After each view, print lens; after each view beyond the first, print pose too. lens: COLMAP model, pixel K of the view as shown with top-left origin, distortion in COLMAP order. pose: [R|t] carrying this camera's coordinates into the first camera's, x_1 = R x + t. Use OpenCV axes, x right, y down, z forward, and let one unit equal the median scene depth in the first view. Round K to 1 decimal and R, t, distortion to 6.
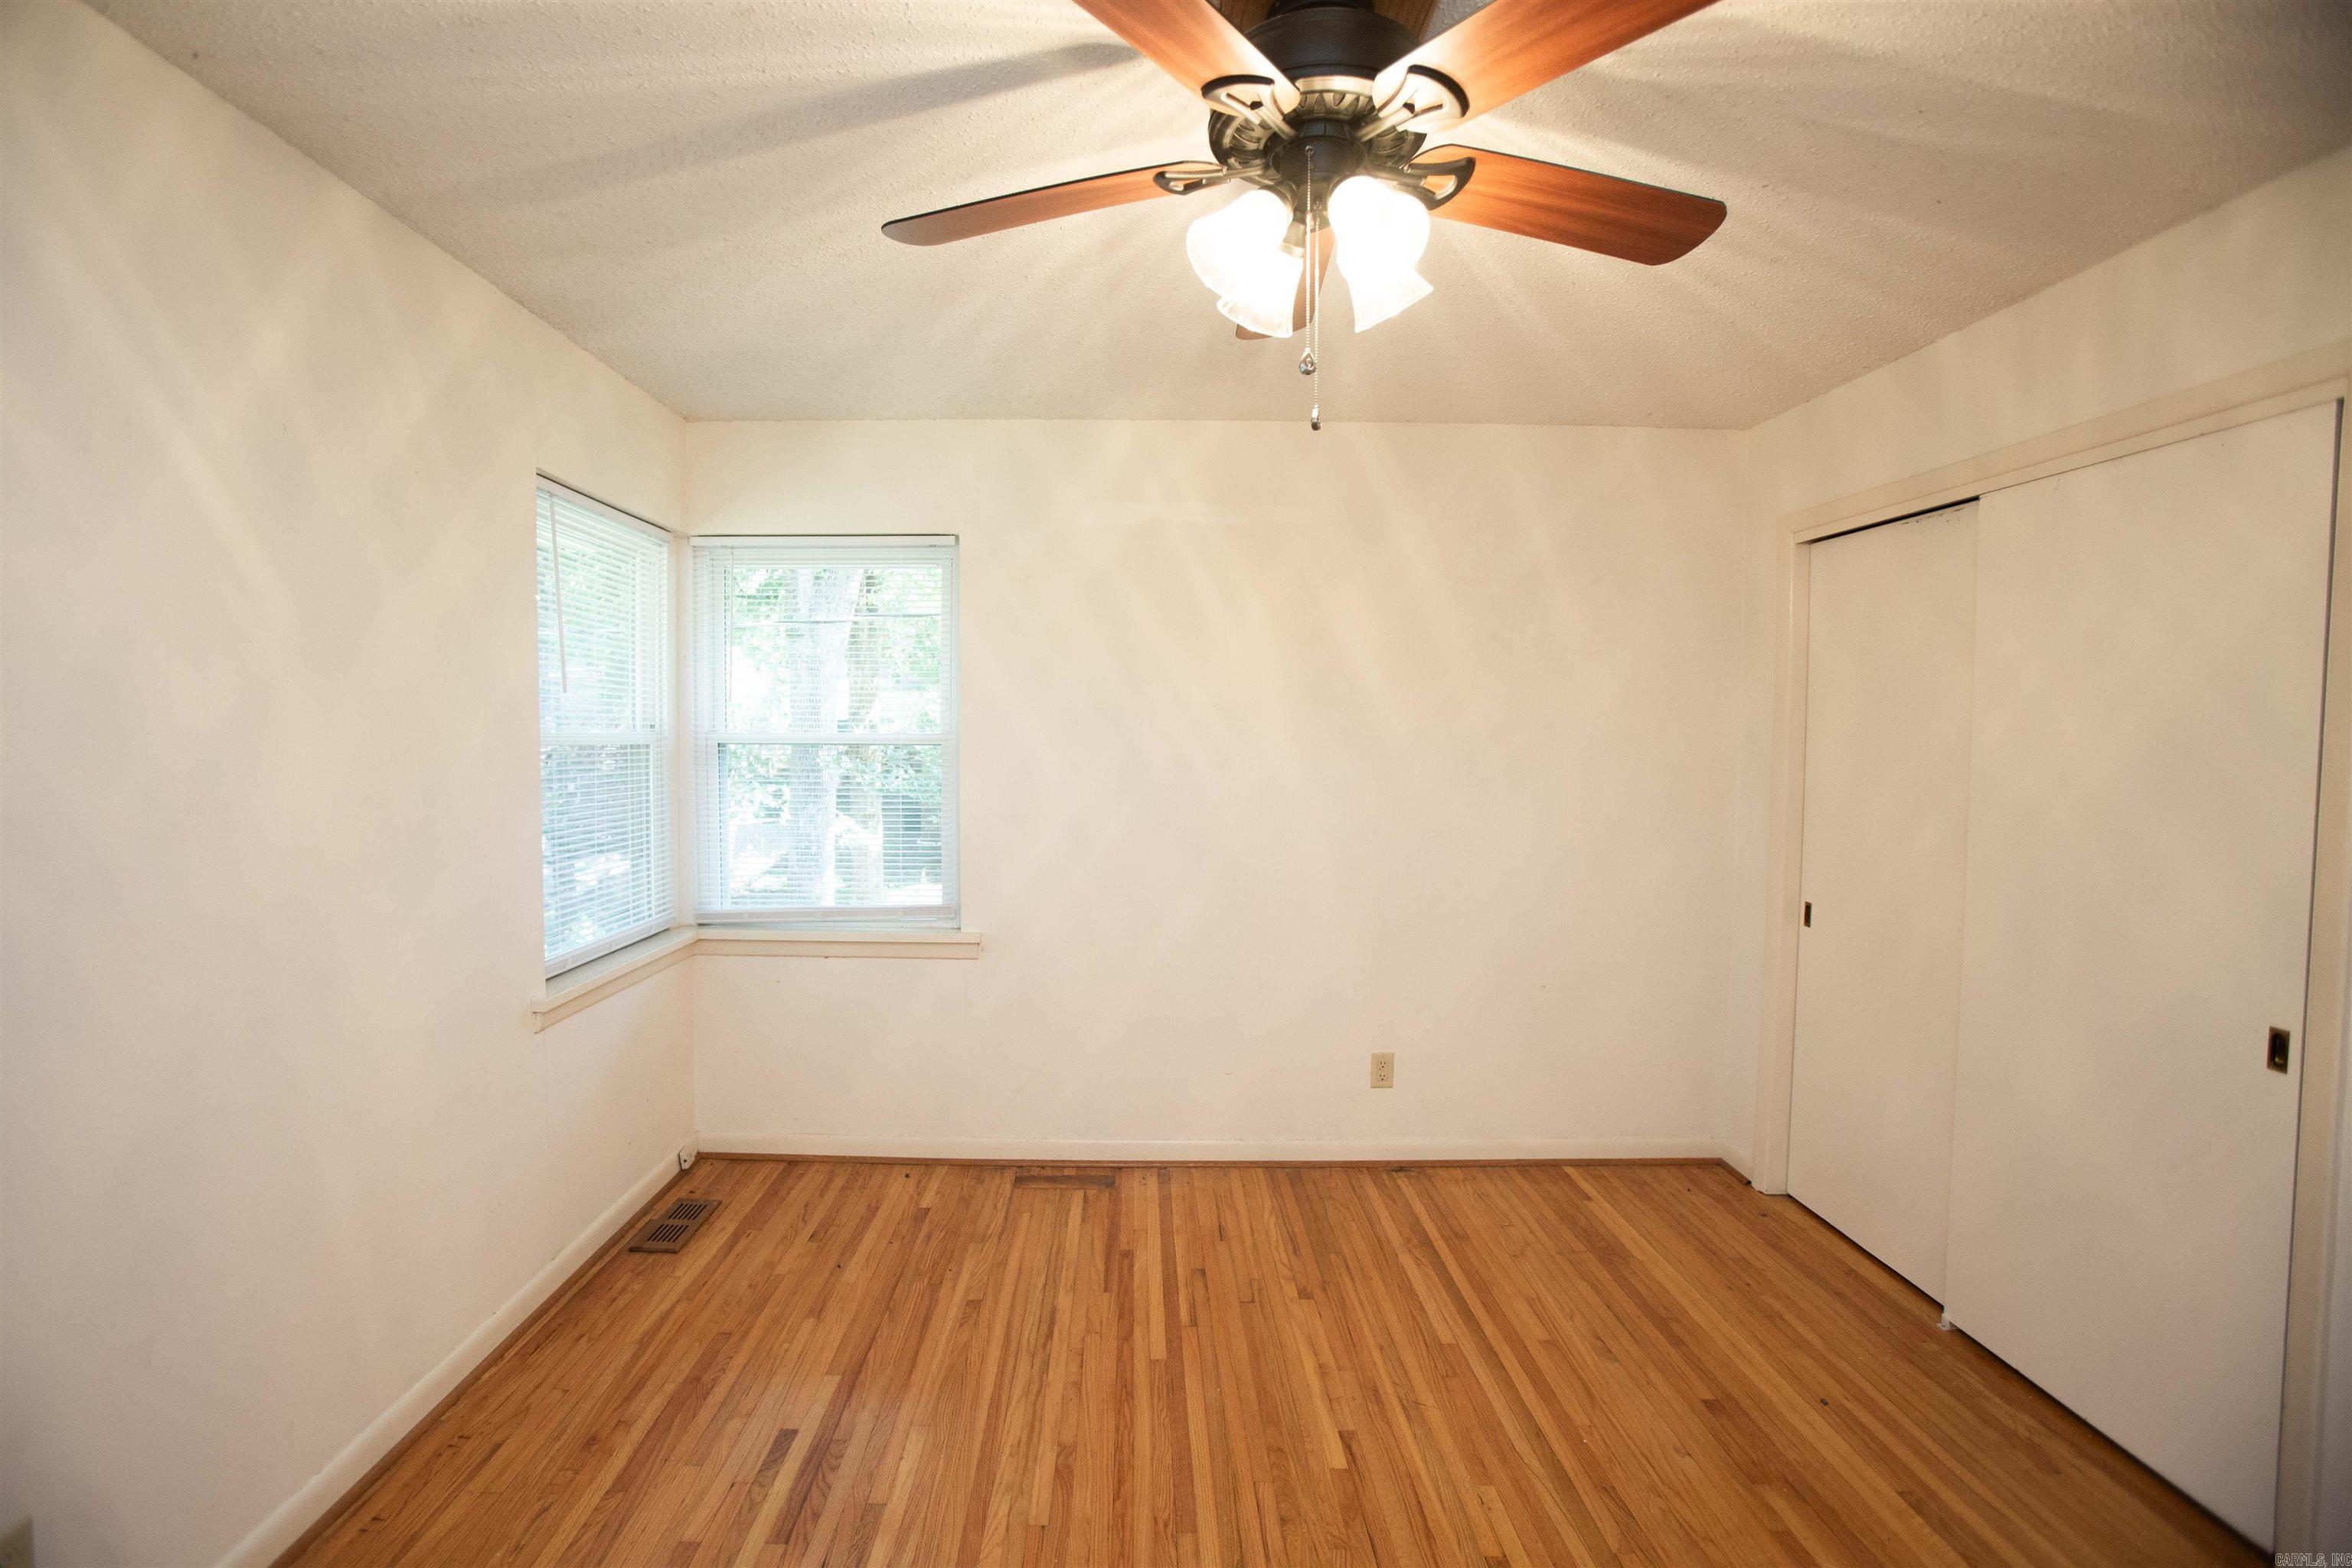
lens RADIAL K [[1070.9, 0, 1127.6], [0, 1070.9, 777.5], [0, 0, 1]] dist [-0.066708, 0.022888]
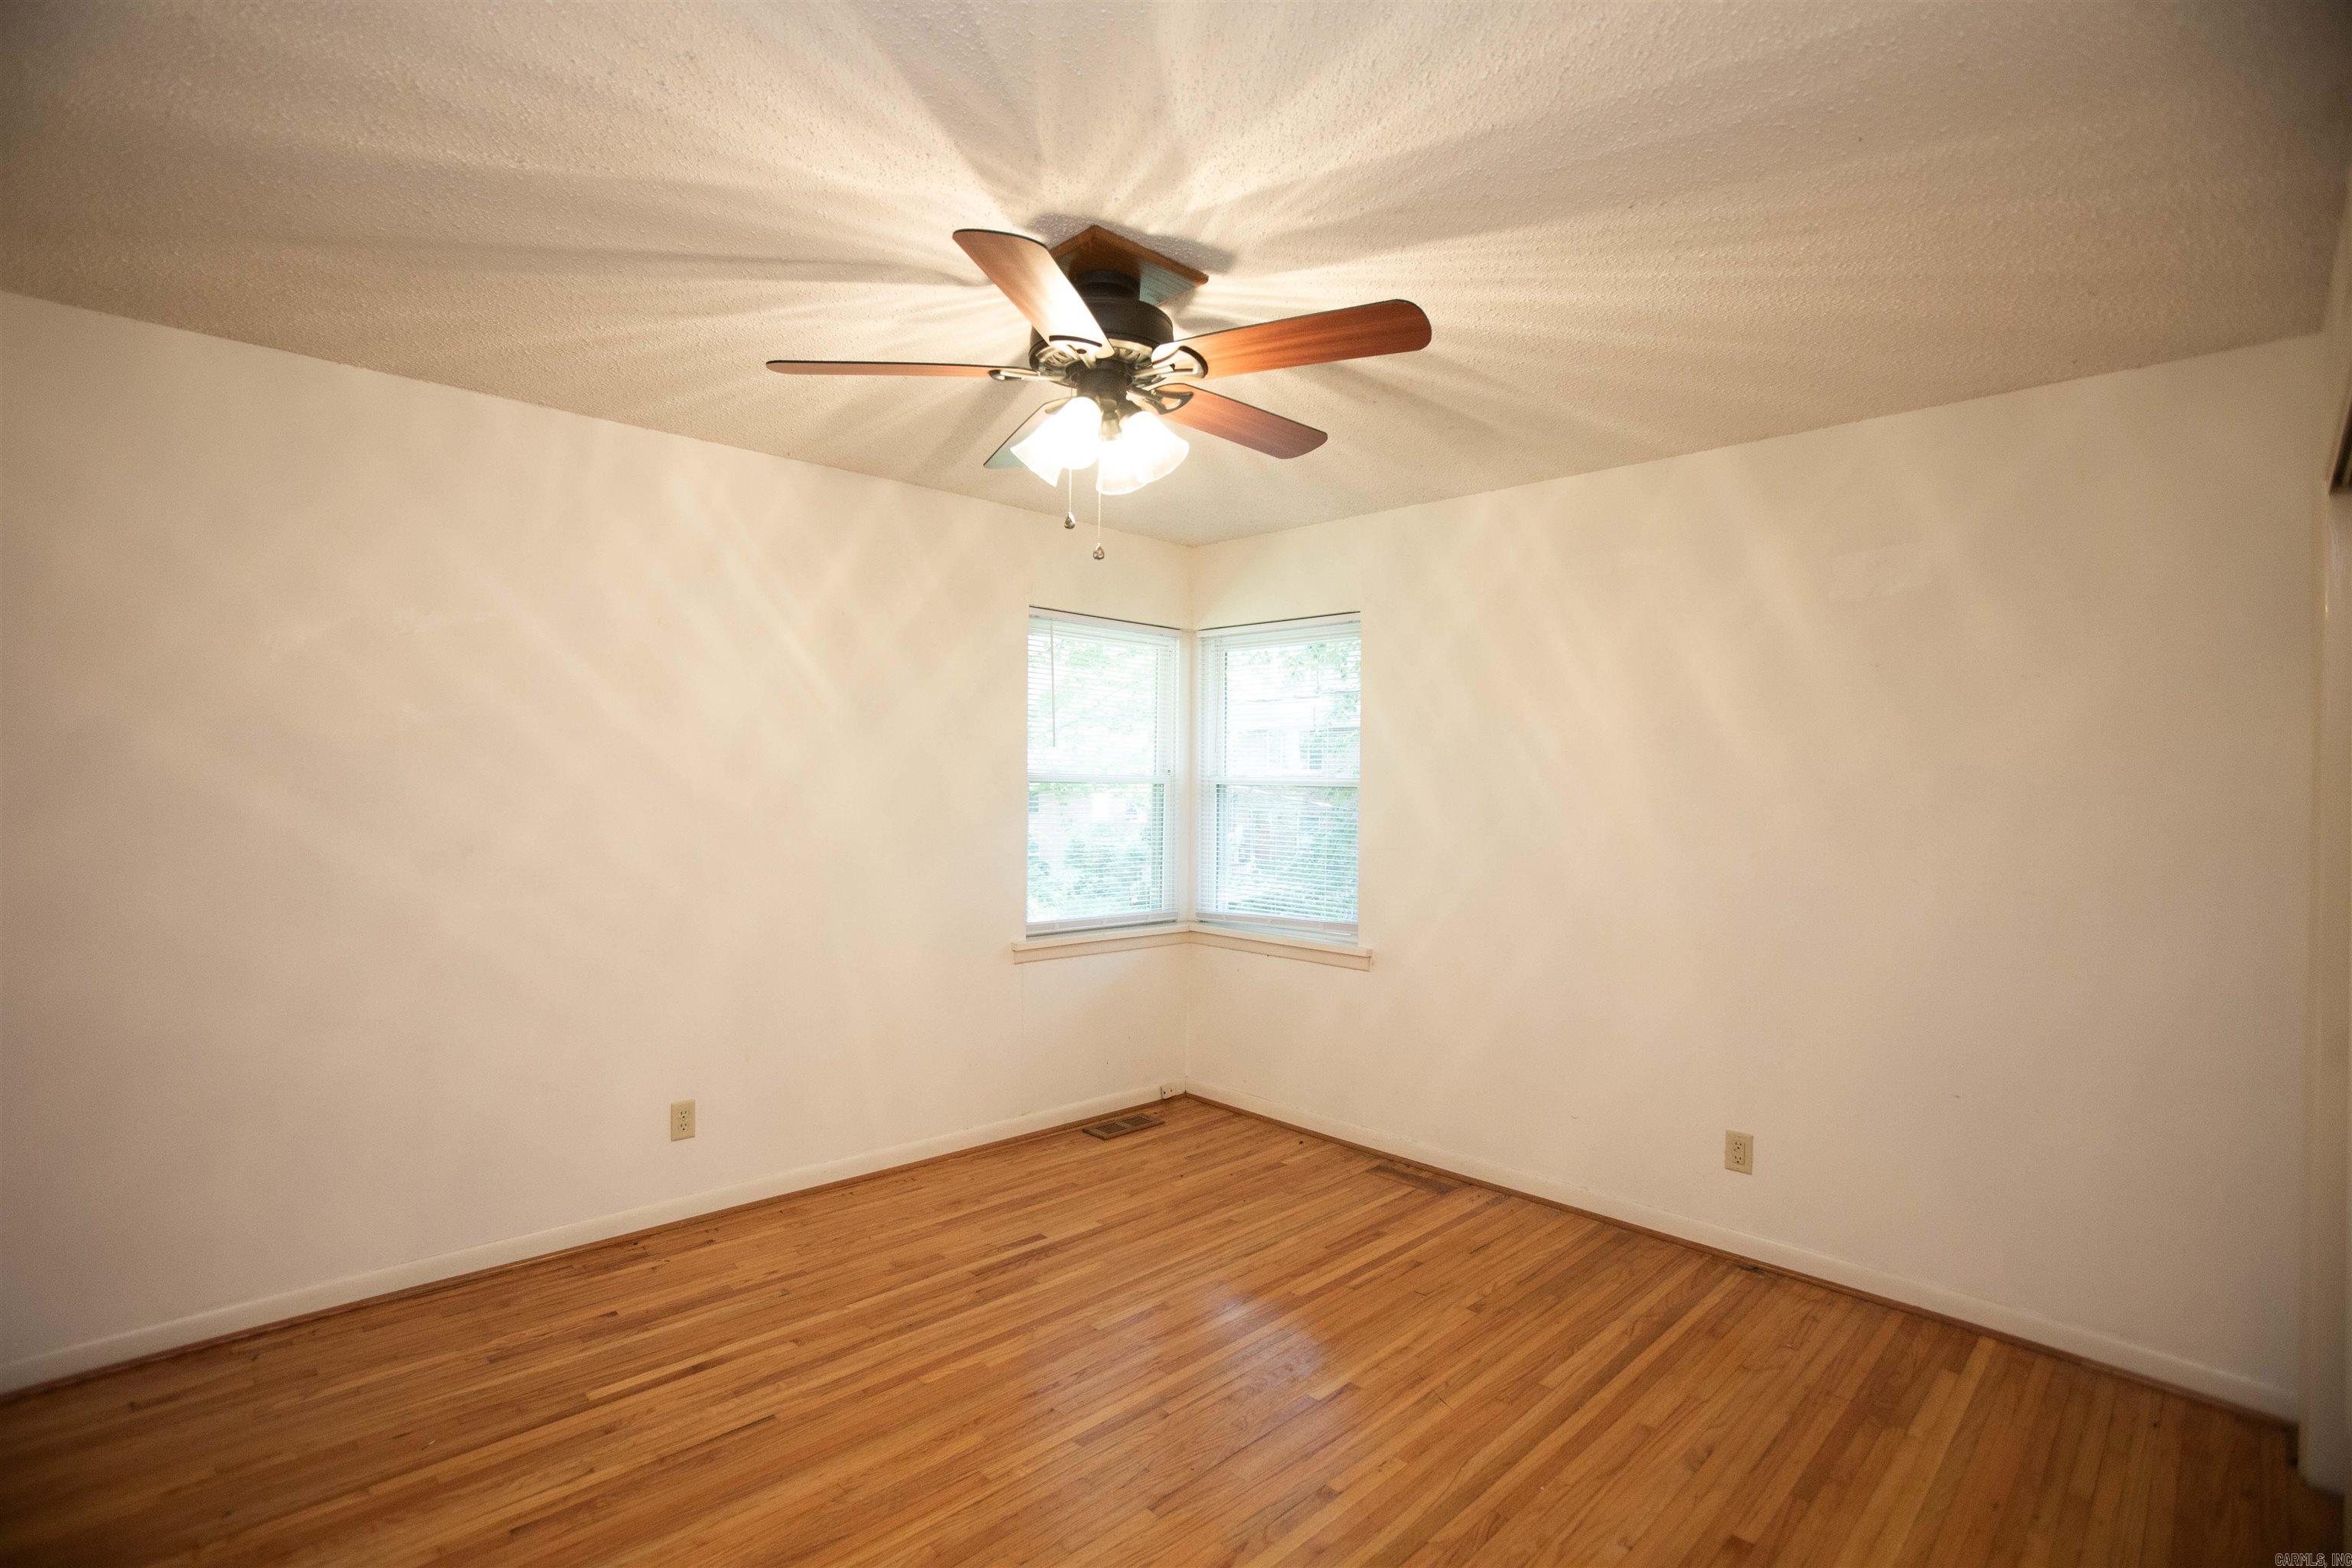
lens RADIAL K [[1070.9, 0, 1127.6], [0, 1070.9, 777.5], [0, 0, 1]] dist [-0.066708, 0.022888]
pose [[0.691582, 0.002981, -0.722292, 0.594093], [-0.036892, 0.998832, -0.031201, 0.005486], [0.721356, 0.048224, 0.690884, -0.001090]]
